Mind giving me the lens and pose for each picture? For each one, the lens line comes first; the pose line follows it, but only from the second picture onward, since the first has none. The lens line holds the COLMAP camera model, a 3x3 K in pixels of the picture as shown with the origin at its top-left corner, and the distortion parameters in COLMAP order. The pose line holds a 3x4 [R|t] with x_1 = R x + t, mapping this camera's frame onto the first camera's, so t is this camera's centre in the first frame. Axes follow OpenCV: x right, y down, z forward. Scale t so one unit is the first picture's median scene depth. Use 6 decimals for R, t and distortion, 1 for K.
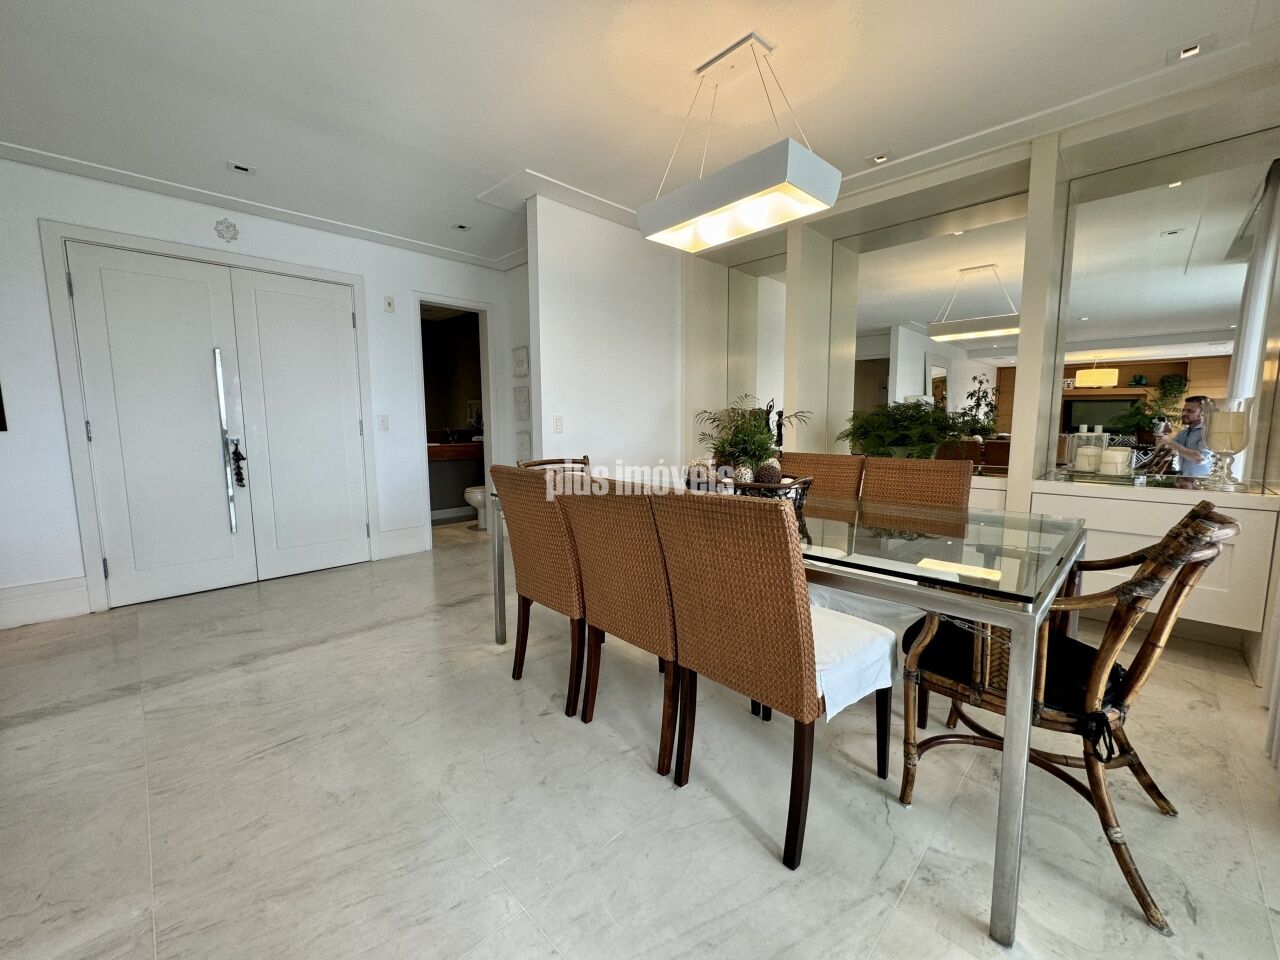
lens RADIAL K [[508.9, 0, 639.7], [0, 508.9, 478.9], [0, 0, 1]] dist [-0.002709, -0.000085]
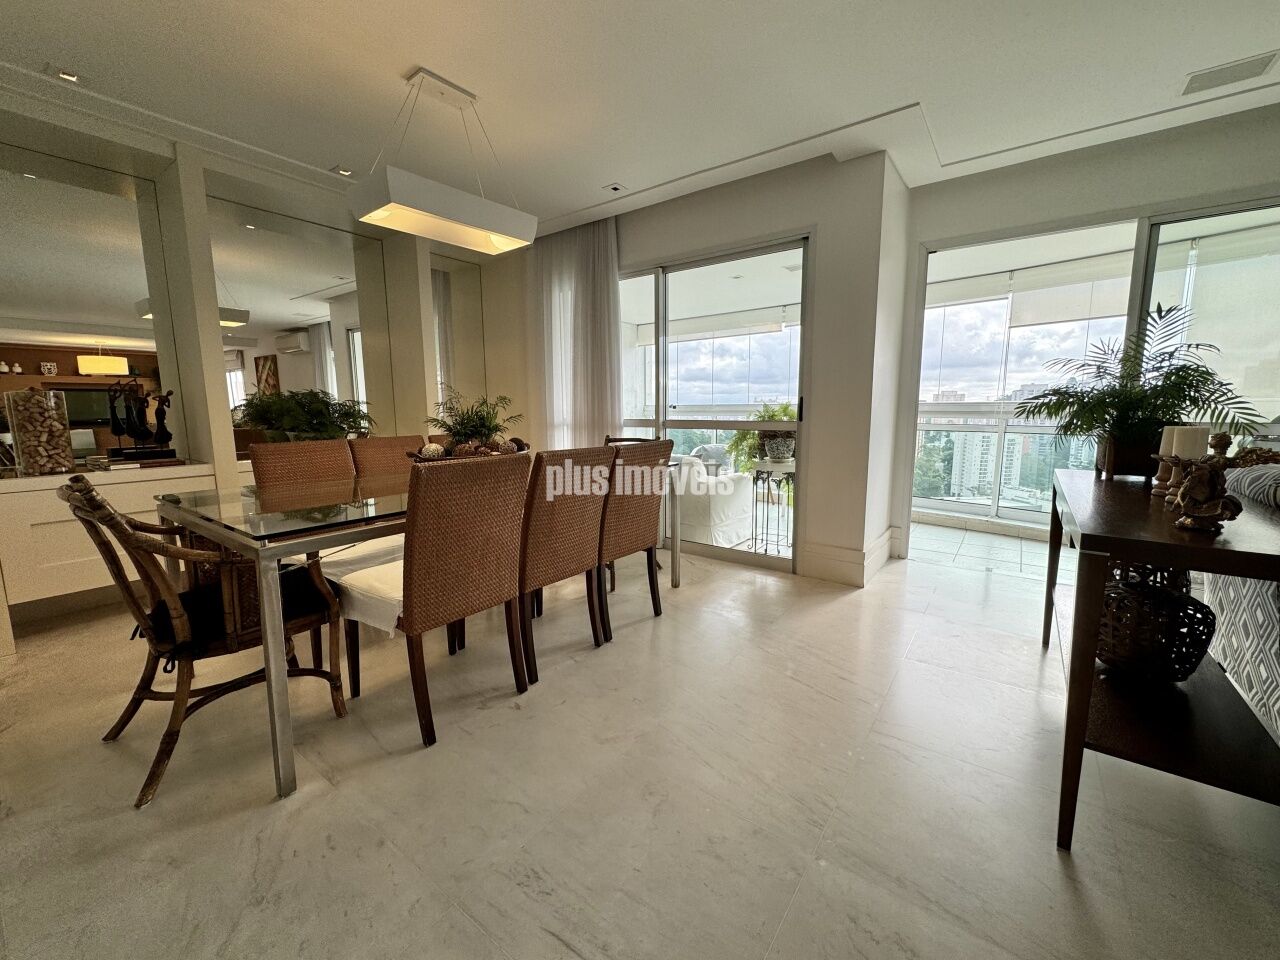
lens RADIAL K [[508.9, 0, 639.7], [0, 508.9, 478.9], [0, 0, 1]] dist [-0.002709, -0.000085]
pose [[-0.144269, -0.126802, 0.981381, -0.217248], [0.106754, 0.983973, 0.142830, -0.017576], [-0.983763, 0.125373, -0.128420, 0.161969]]
